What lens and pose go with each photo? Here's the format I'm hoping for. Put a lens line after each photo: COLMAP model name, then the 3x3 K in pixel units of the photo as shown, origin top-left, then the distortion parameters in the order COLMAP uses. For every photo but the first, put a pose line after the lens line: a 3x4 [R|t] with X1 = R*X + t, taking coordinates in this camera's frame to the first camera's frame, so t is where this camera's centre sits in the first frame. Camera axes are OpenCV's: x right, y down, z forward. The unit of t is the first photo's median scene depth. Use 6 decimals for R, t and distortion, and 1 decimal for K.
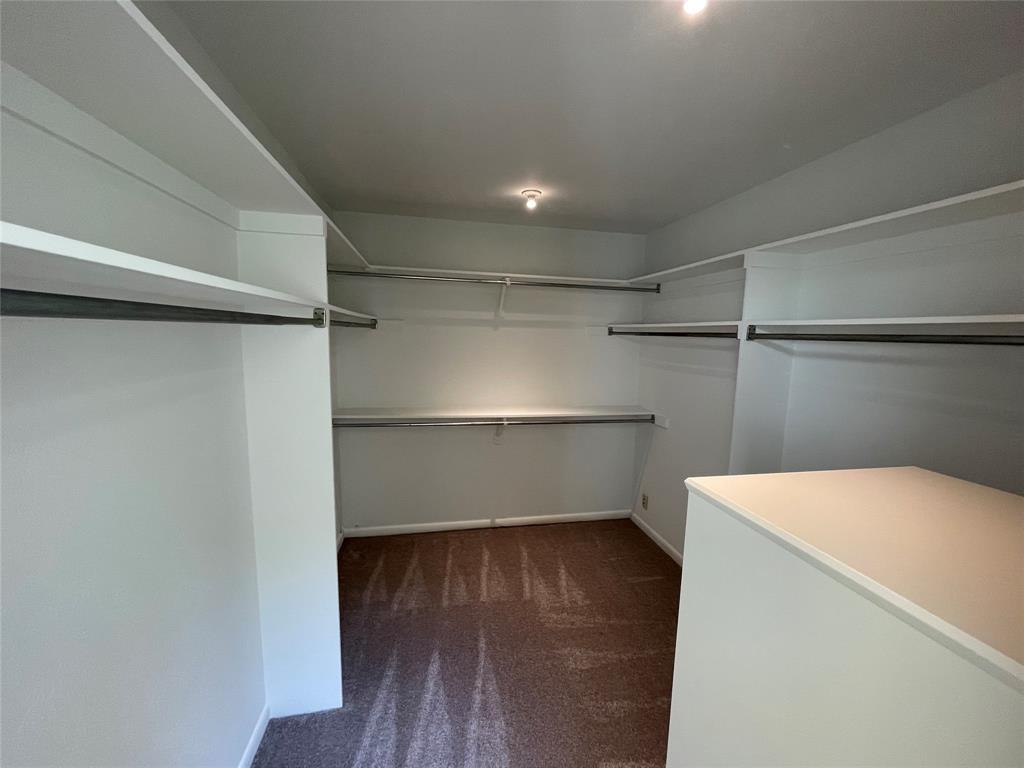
lens RADIAL K [[410.9, 0, 511.0], [0, 410.9, 383.0], [0, 0, 1]] dist [-0.002728, -0.000397]
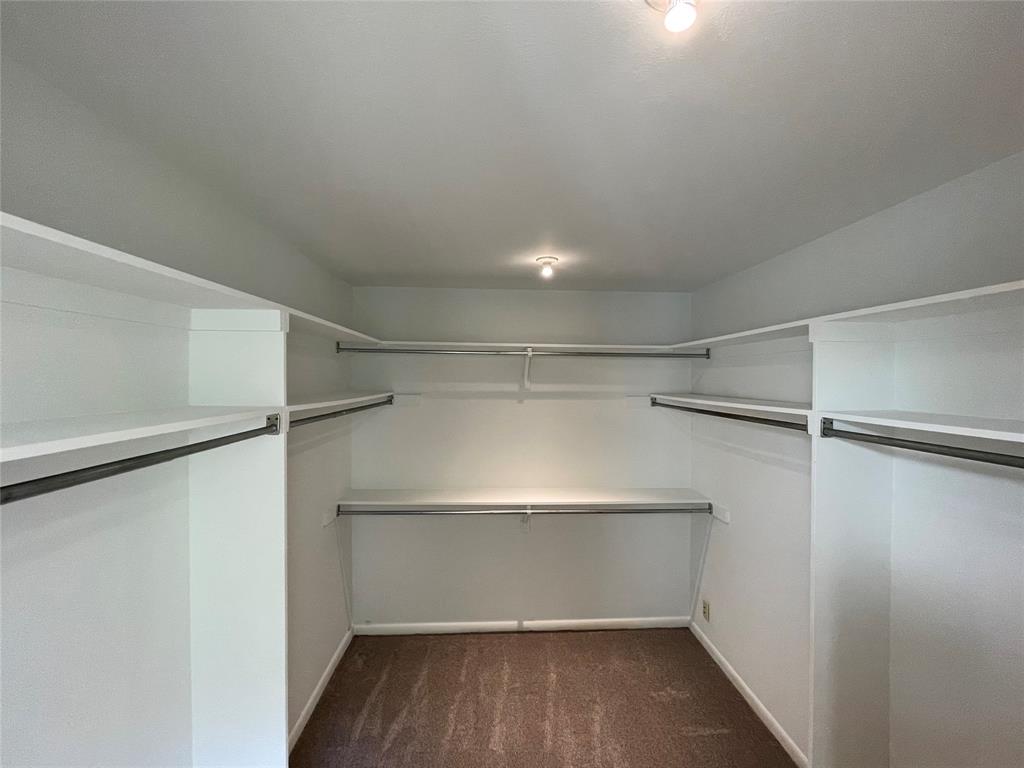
lens RADIAL K [[410.9, 0, 513.0], [0, 410.9, 382.2], [0, 0, 1]] dist [-0.002728, -0.000397]
pose [[0.989366, -0.015527, -0.144616, 0.086748], [-0.000941, 0.993582, -0.113112, -0.080576], [0.145444, 0.112045, 0.983002, 0.116098]]
